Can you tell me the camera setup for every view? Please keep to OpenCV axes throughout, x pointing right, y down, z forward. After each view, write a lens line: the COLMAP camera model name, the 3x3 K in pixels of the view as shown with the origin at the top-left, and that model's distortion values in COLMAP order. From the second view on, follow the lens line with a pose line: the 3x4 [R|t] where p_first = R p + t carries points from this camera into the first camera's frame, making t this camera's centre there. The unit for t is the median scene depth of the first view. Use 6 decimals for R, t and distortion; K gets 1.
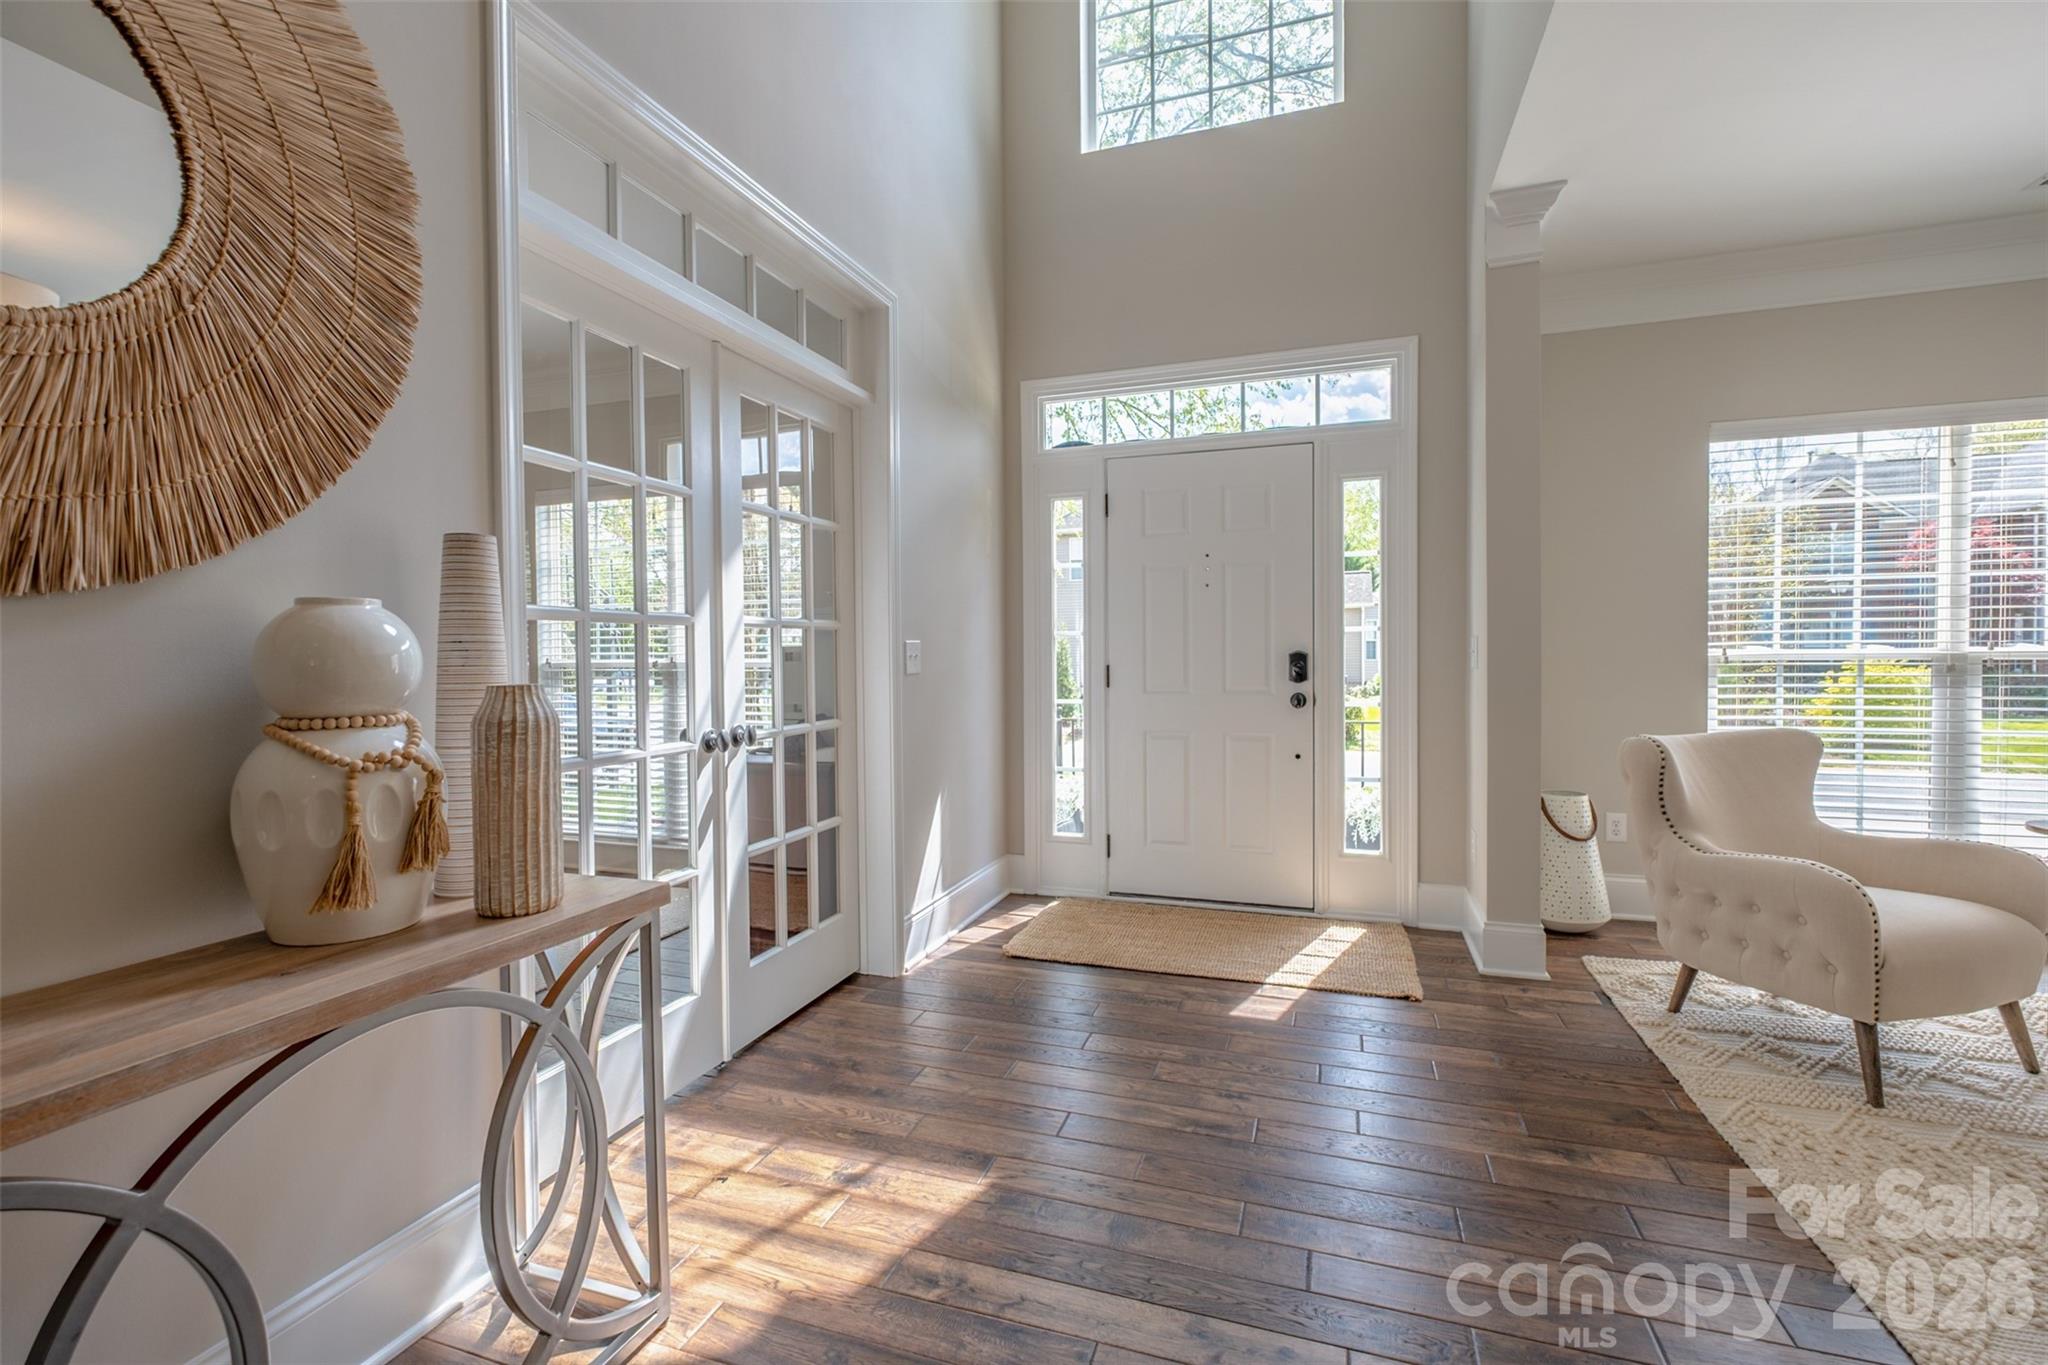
lens RADIAL K [[896.3, 0, 1028.4], [0, 896.3, 670.1], [0, 0, 1]] dist [0.000351, -0.000132]
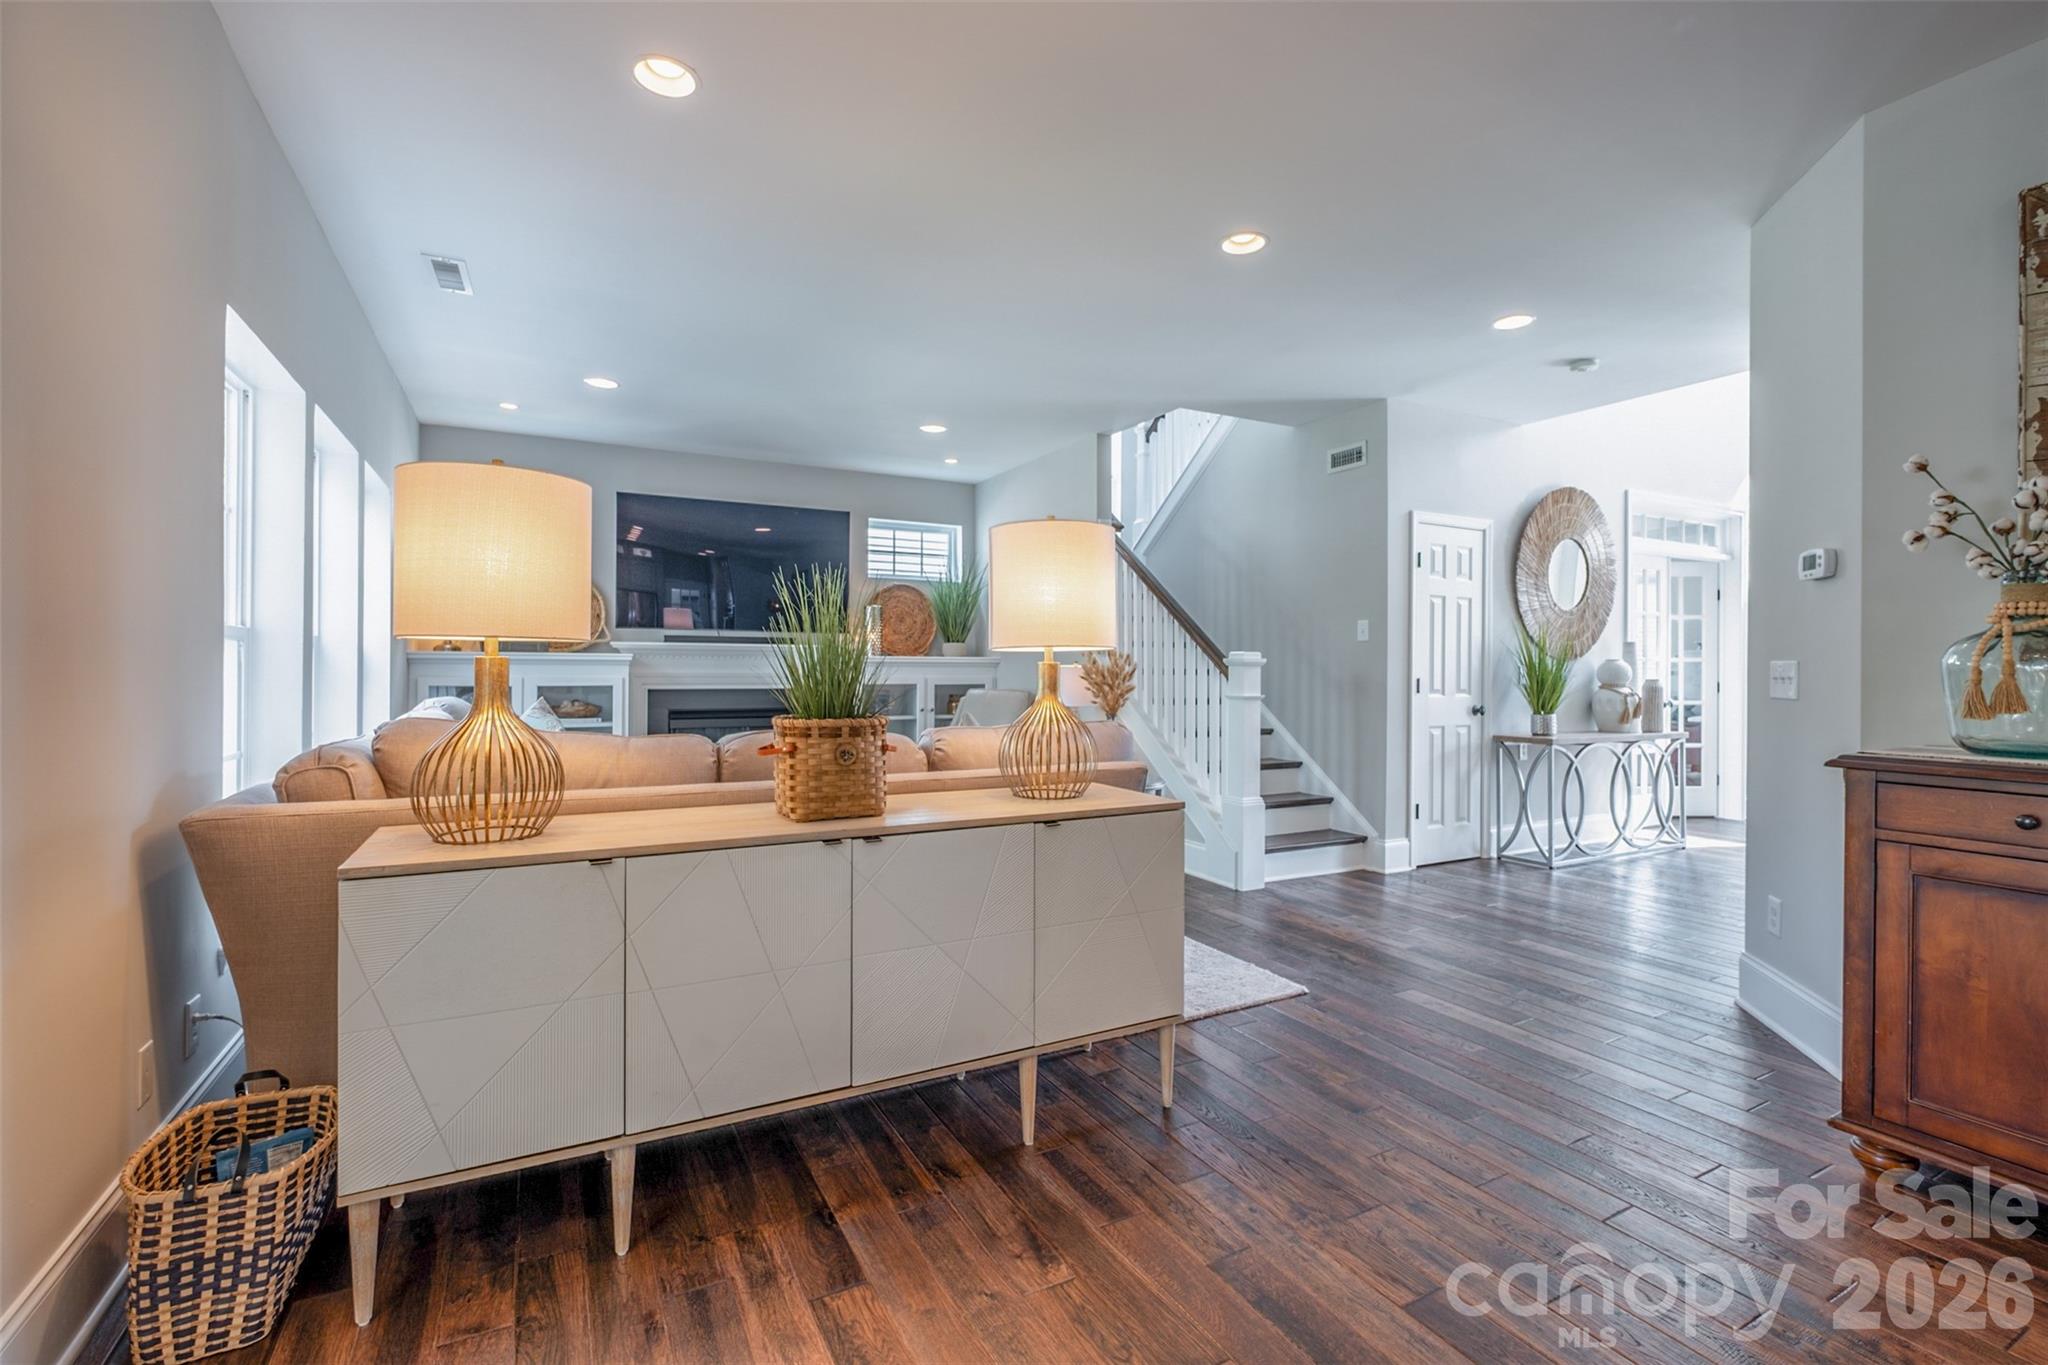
lens RADIAL K [[896.3, 0, 1028.4], [0, 896.3, 670.1], [0, 0, 1]] dist [0.000351, -0.000132]
pose [[0.740592, 0.014018, -0.671809, 0.082907], [-0.018988, 0.999820, -0.000069, 0.030151], [0.671687, 0.012808, 0.740725, -3.799358]]
